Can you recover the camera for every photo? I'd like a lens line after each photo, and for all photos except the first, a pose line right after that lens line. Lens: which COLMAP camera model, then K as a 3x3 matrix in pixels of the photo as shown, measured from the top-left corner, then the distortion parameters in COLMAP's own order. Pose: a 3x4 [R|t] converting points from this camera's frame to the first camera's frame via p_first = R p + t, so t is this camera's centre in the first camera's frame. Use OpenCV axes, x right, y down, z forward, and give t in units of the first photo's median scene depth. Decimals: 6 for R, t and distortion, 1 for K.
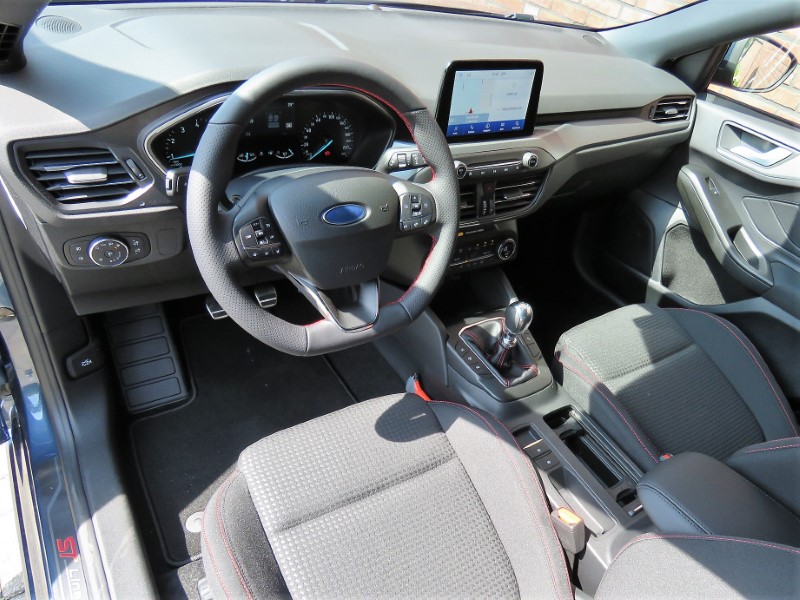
lens RADIAL K [[581.5, 0, 399.7], [0, 581.5, 301.0], [0, 0, 1]] dist [0.000185, -0.000587]
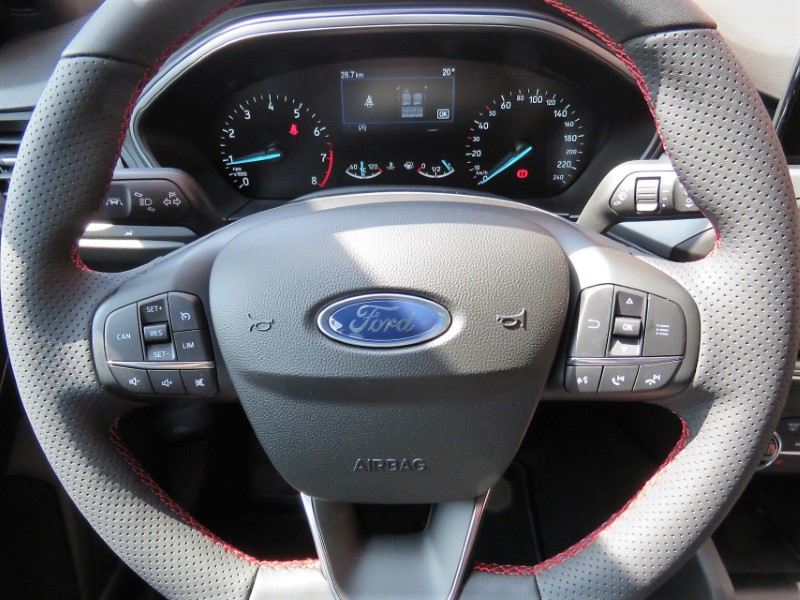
lens RADIAL K [[581.5, 0, 400.5], [0, 581.5, 296.8], [0, 0, 1]] dist [0.000185, -0.000587]
pose [[0.808761, 0.168887, -0.563367, 0.097942], [-0.210135, 0.977635, -0.008591, -0.137264], [0.549316, 0.125331, 0.826162, 0.597730]]
